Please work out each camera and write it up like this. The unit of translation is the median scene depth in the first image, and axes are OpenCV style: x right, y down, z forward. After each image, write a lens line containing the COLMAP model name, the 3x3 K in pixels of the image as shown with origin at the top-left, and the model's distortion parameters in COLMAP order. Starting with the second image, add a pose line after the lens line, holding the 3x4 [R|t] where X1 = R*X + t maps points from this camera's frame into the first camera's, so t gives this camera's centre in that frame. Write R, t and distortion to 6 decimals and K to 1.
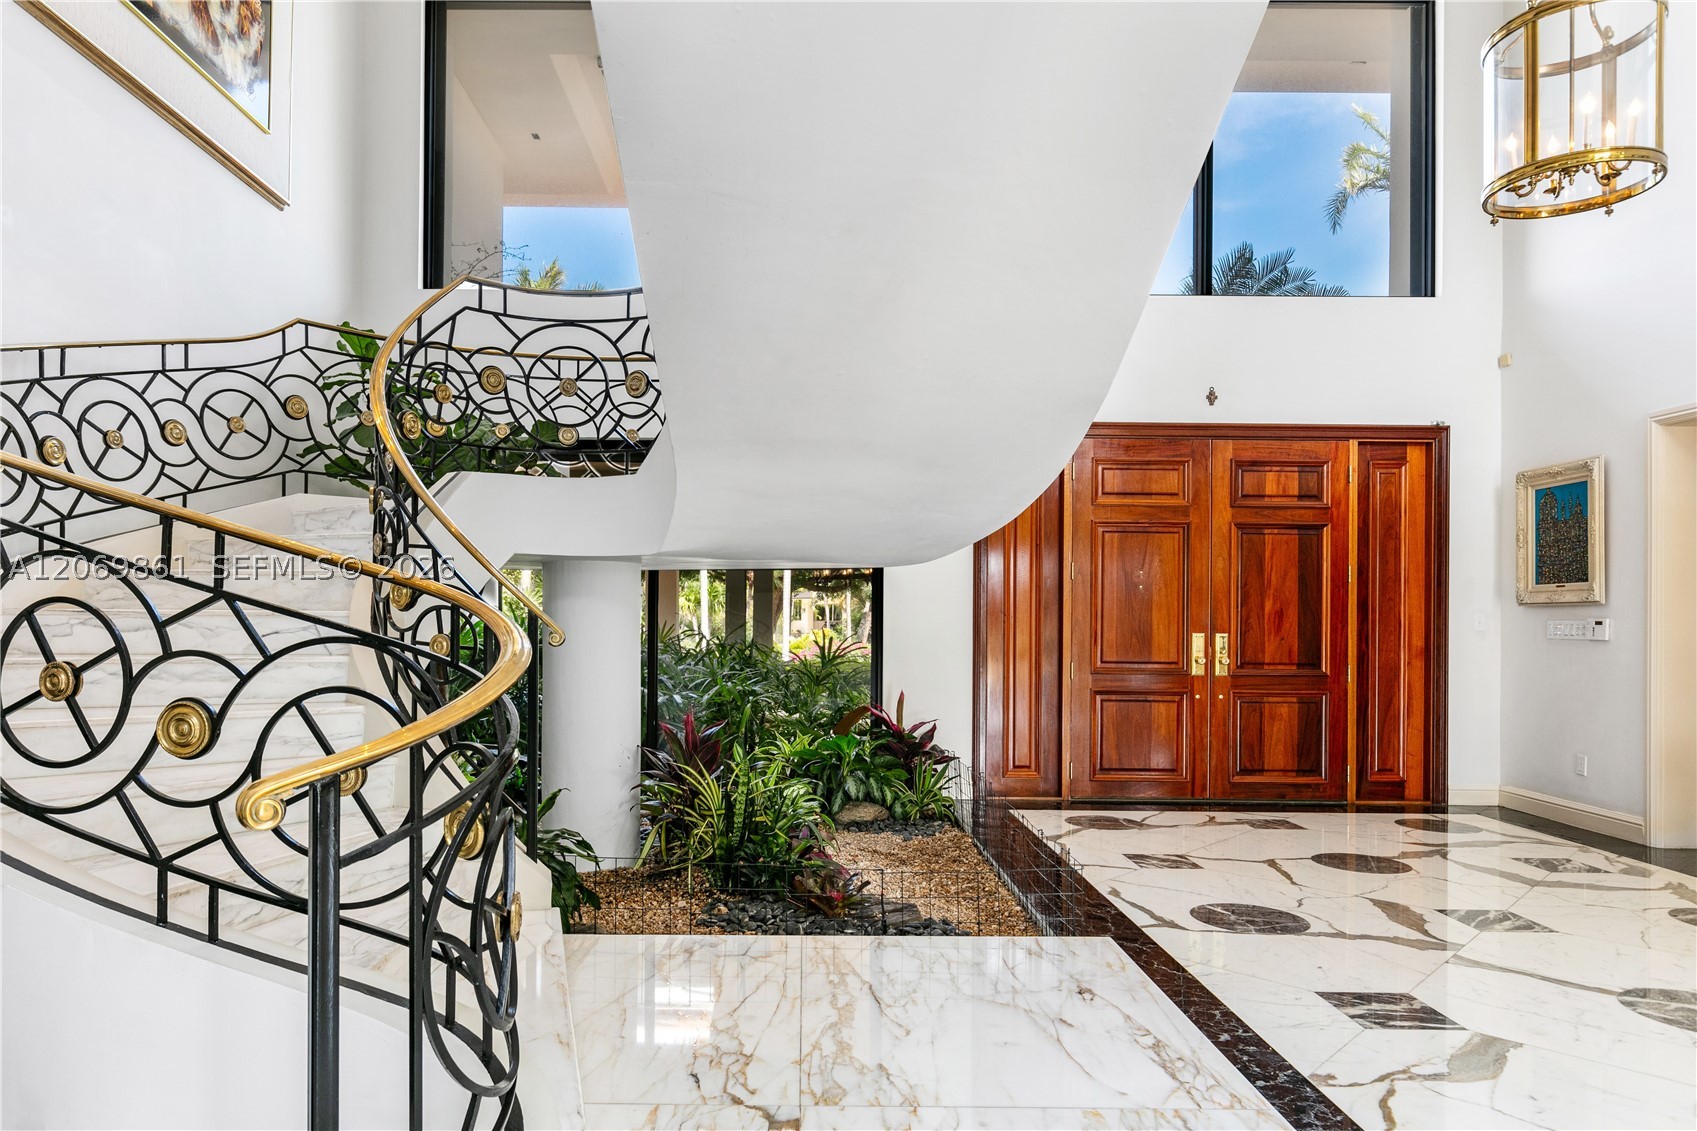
lens RADIAL K [[1058.0, 0, 787.9], [0, 1058.0, 604.6], [0, 0, 1]] dist [-0.003775, 0.003900]
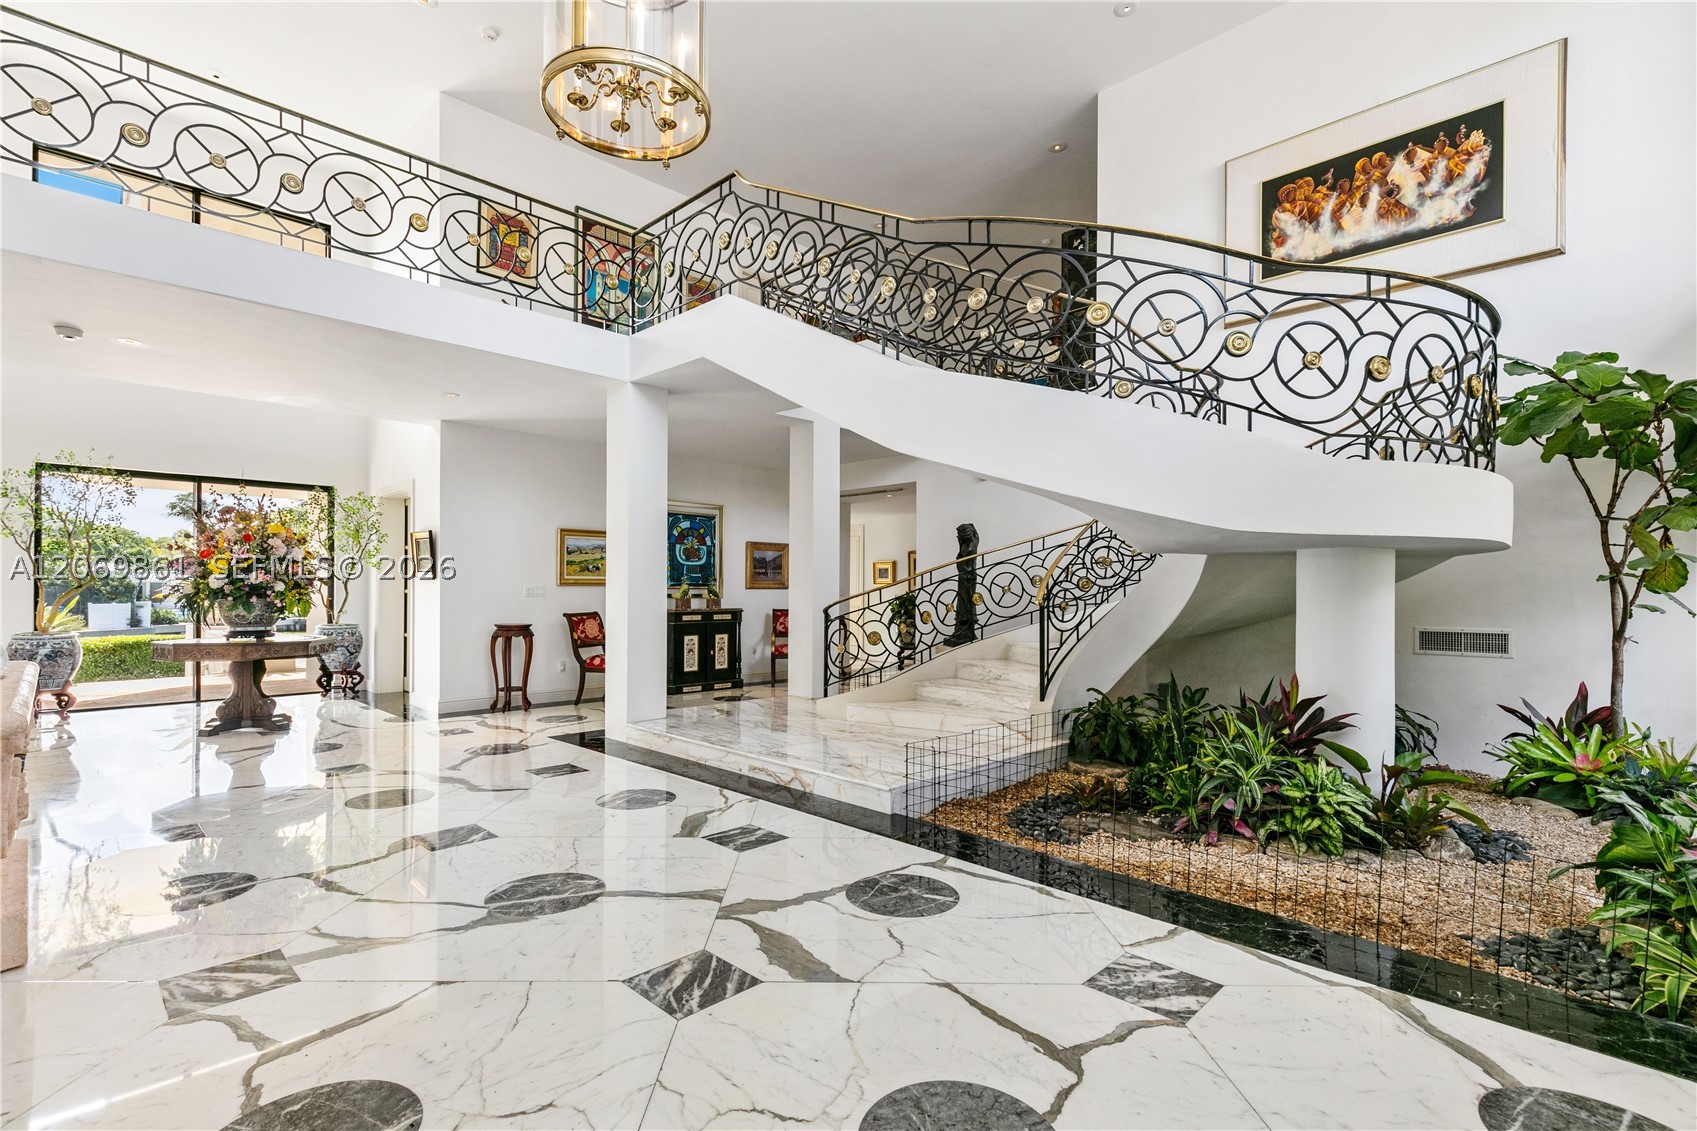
lens RADIAL K [[784.8, 0, 834.4], [0, 784.8, 588.4], [0, 0, 1]] dist [0.011387, -0.002282]
pose [[-0.707171, -0.019214, -0.706781, 1.001261], [-0.006184, 0.999761, -0.020991, 0.029770], [0.707015, -0.010474, -0.707121, 1.474996]]
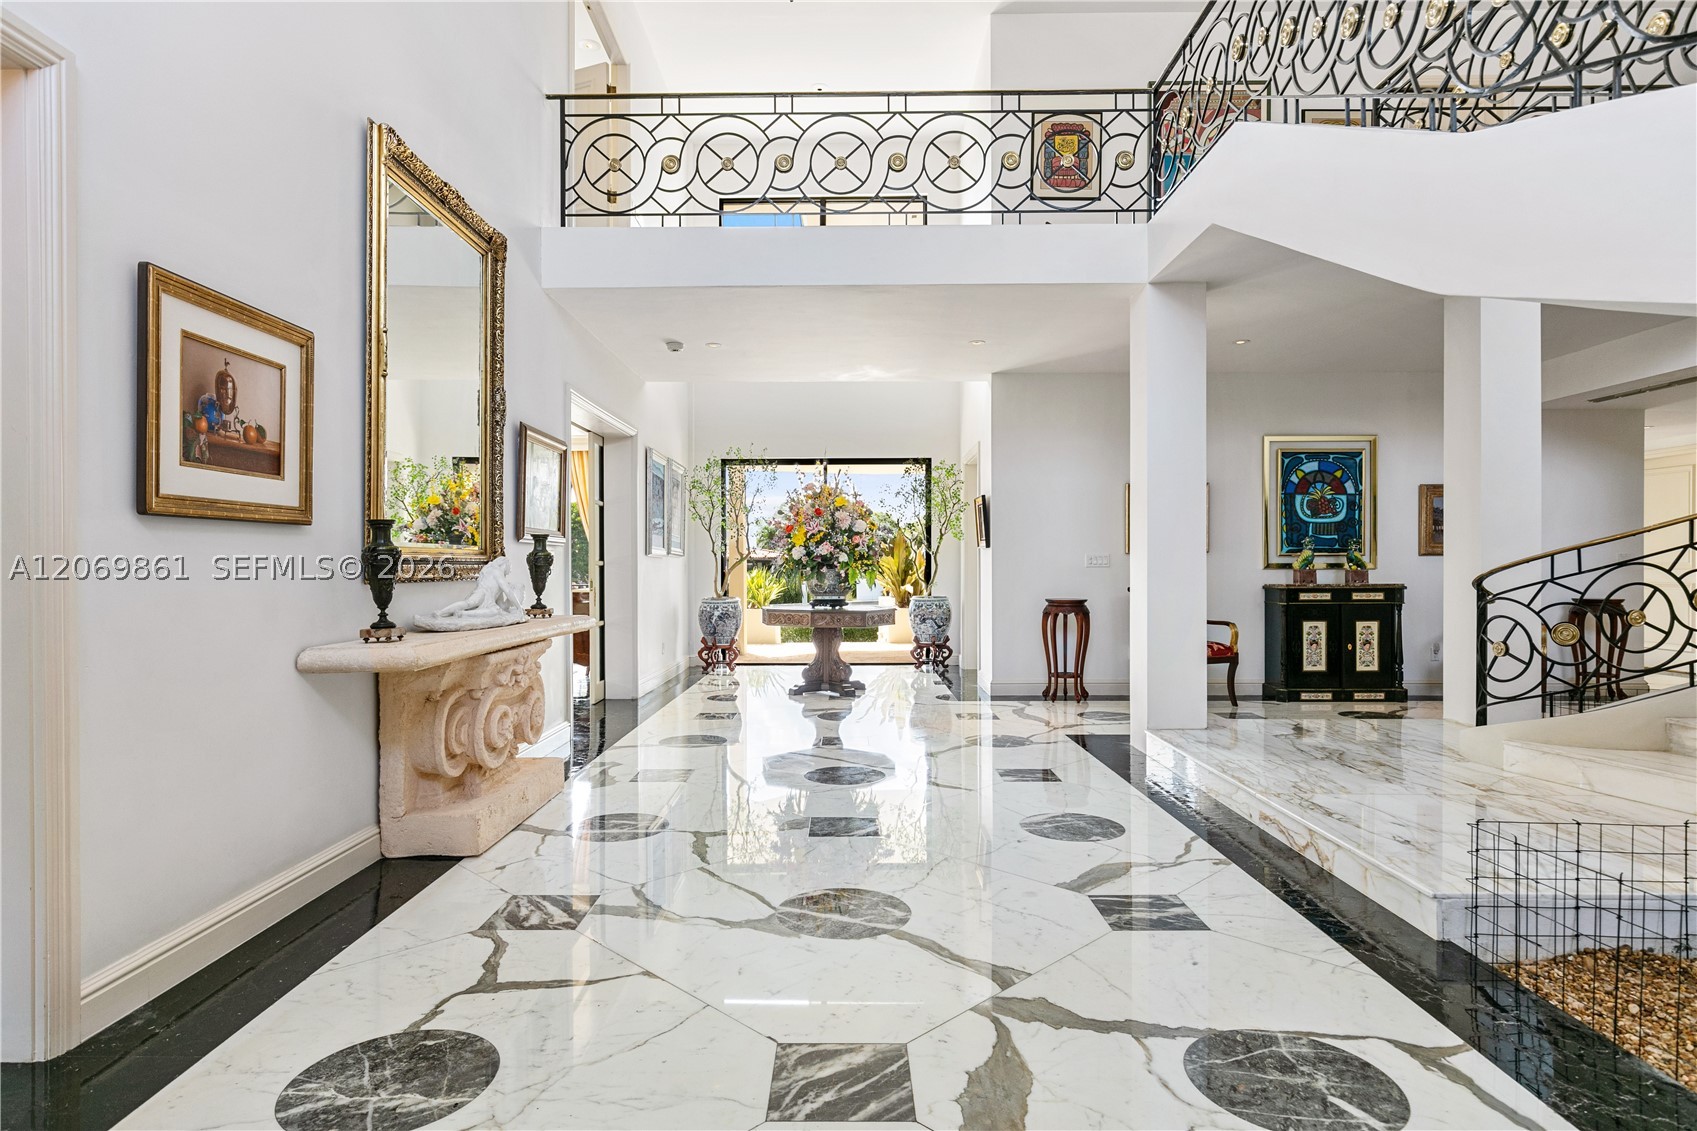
lens RADIAL K [[920.9, 0, 841.7], [0, 920.9, 577.9], [0, 0, 1]] dist [0.003537, -0.002546]
pose [[-0.999929, -0.011465, 0.003373, 0.671405], [-0.011458, 0.999932, 0.002062, 0.038359], [-0.003397, 0.002023, -0.999992, 1.479951]]
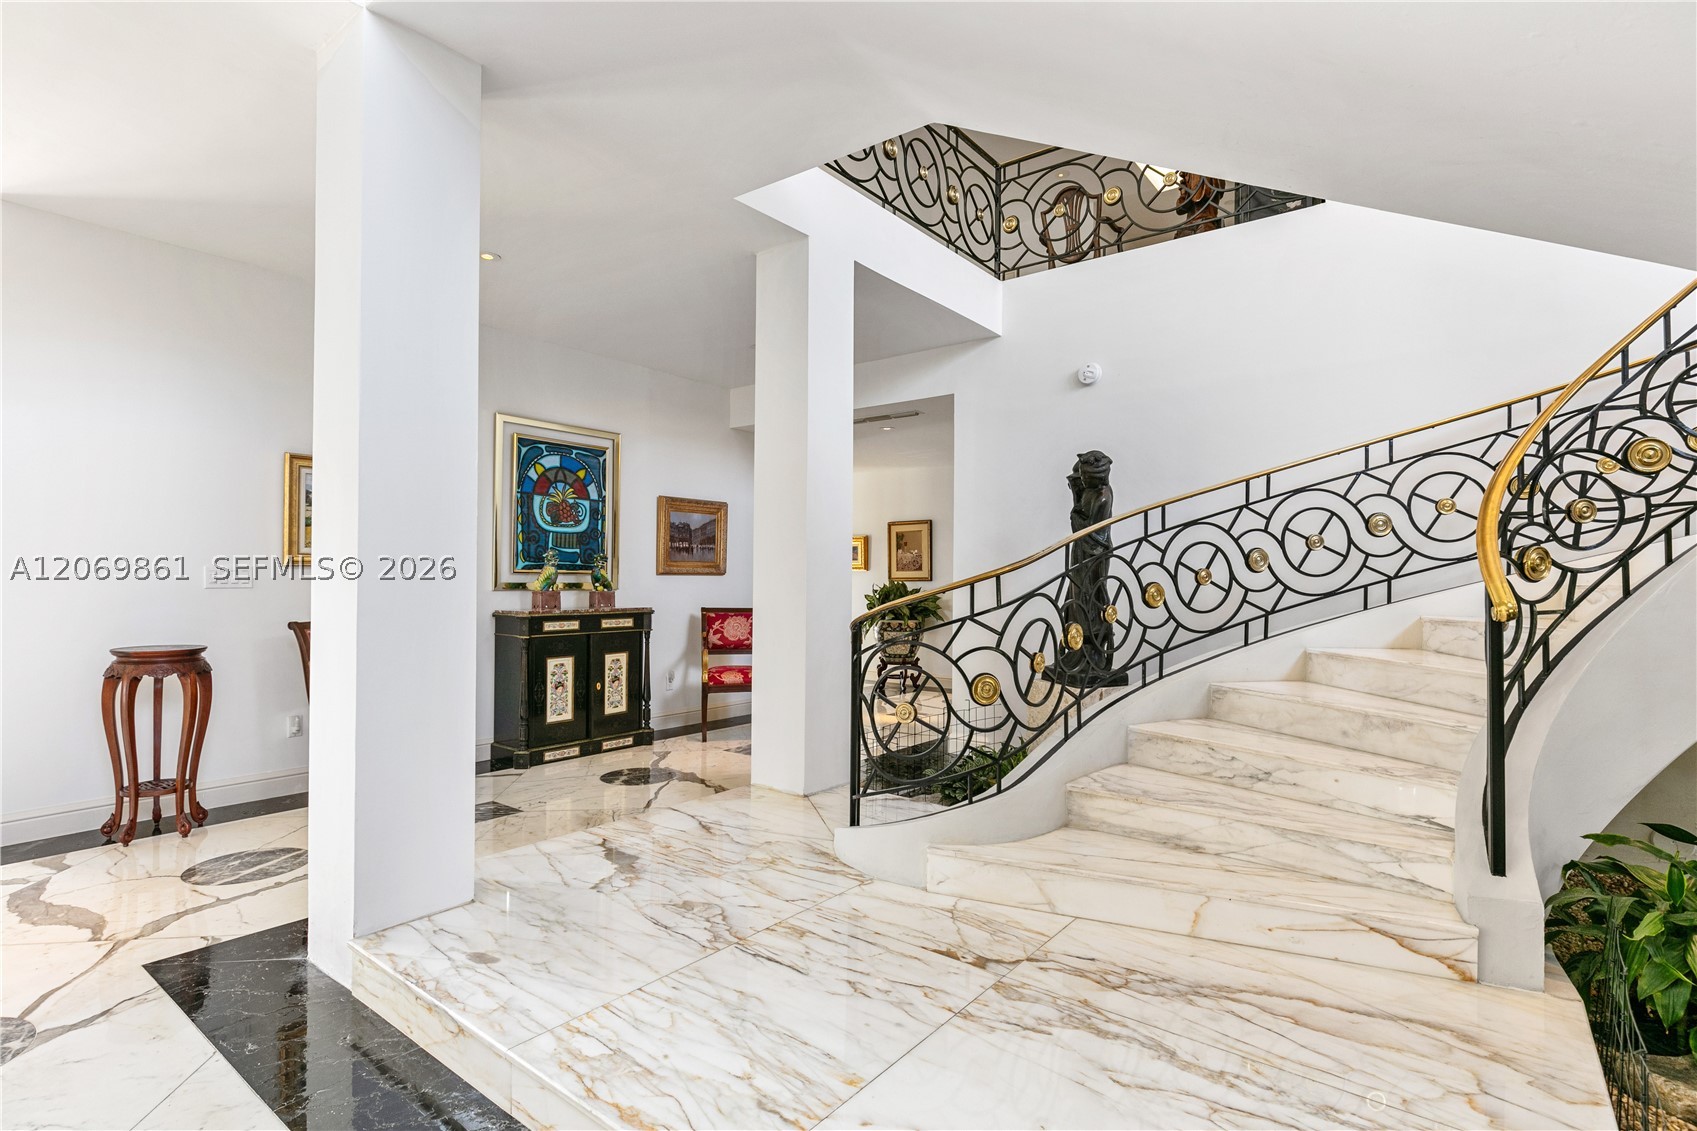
lens RADIAL K [[822.0, 0, 837.2], [0, 822.0, 573.0], [0, 0, 1]] dist [-0.002046, 0.000112]
pose [[-0.614641, -0.023294, -0.788463, 0.482731], [-0.006317, 0.999677, -0.024611, 0.014941], [0.788782, -0.010146, -0.614589, 0.773352]]
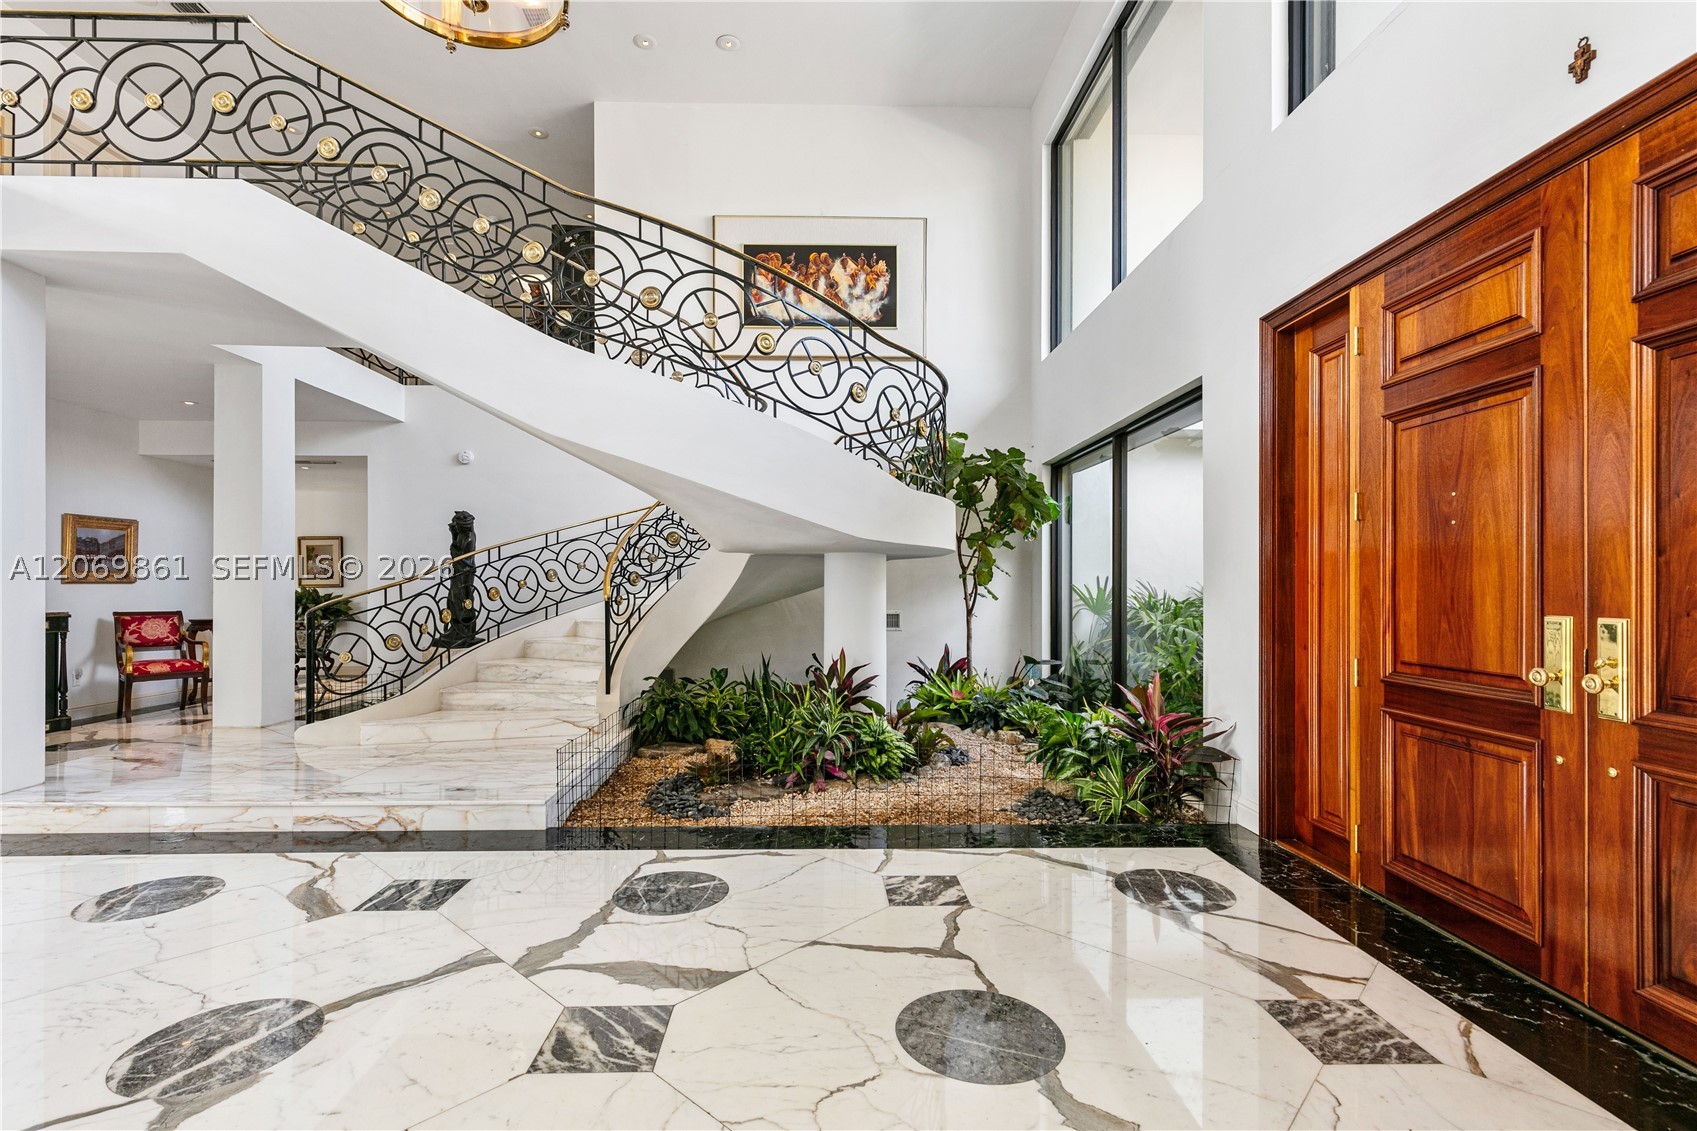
lens RADIAL K [[784.8, 0, 826.2], [0, 784.8, 582.2], [0, 0, 1]] dist [0.011387, -0.002282]
pose [[0.018861, -0.018893, -0.999644, 1.168052], [0.010585, 0.999769, -0.018696, 0.027448], [0.999766, -0.010229, 0.019056, 1.133102]]
